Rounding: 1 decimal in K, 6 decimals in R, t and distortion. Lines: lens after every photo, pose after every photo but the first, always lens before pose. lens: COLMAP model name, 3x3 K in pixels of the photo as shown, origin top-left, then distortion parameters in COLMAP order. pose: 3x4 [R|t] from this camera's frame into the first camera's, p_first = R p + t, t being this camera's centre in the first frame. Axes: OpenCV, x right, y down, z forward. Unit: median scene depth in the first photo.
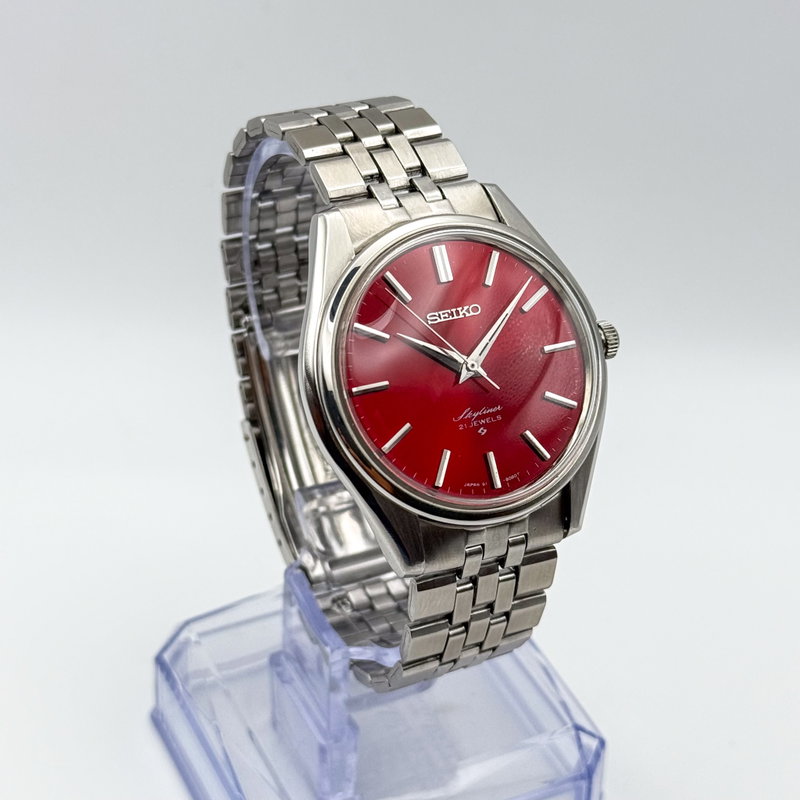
lens RADIAL K [[1981.3, 0, 400.0], [0, 1981.3, 400.0], [0, 0, 1]] dist [-0.019989, -0.084044]
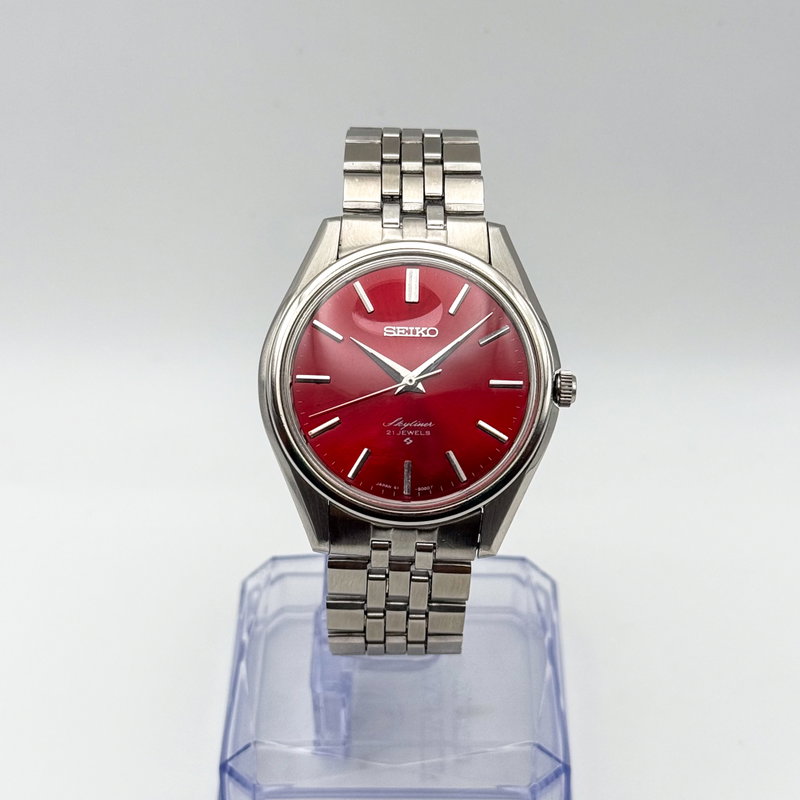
lens RADIAL K [[1981.3, 0, 400.0], [0, 1981.3, 400.0], [0, 0, 1]] dist [-0.019989, -0.084044]
pose [[0.898322, 0.227917, -0.375594, 0.434882], [-0.225432, 0.972912, 0.051207, -0.060294], [0.377091, 0.038671, 0.925368, -0.019864]]
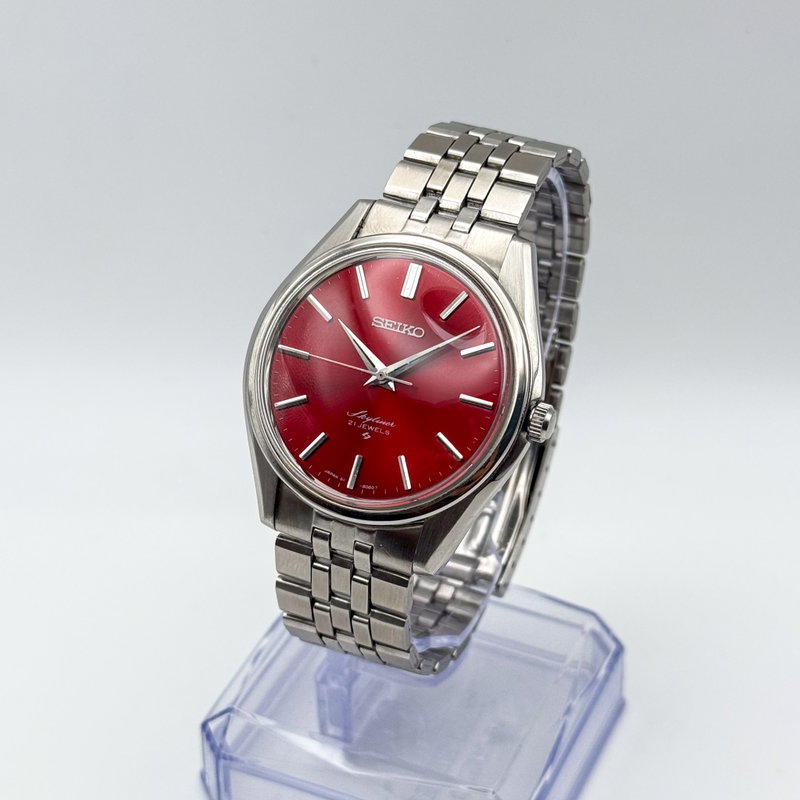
lens RADIAL K [[1981.3, 0, 400.0], [0, 1981.3, 400.0], [0, 0, 1]] dist [-0.019989, -0.084044]
pose [[0.654227, 0.402099, -0.640549, 0.711360], [-0.417728, 0.898159, 0.137164, -0.151666], [0.630469, 0.177839, 0.755568, 0.197596]]
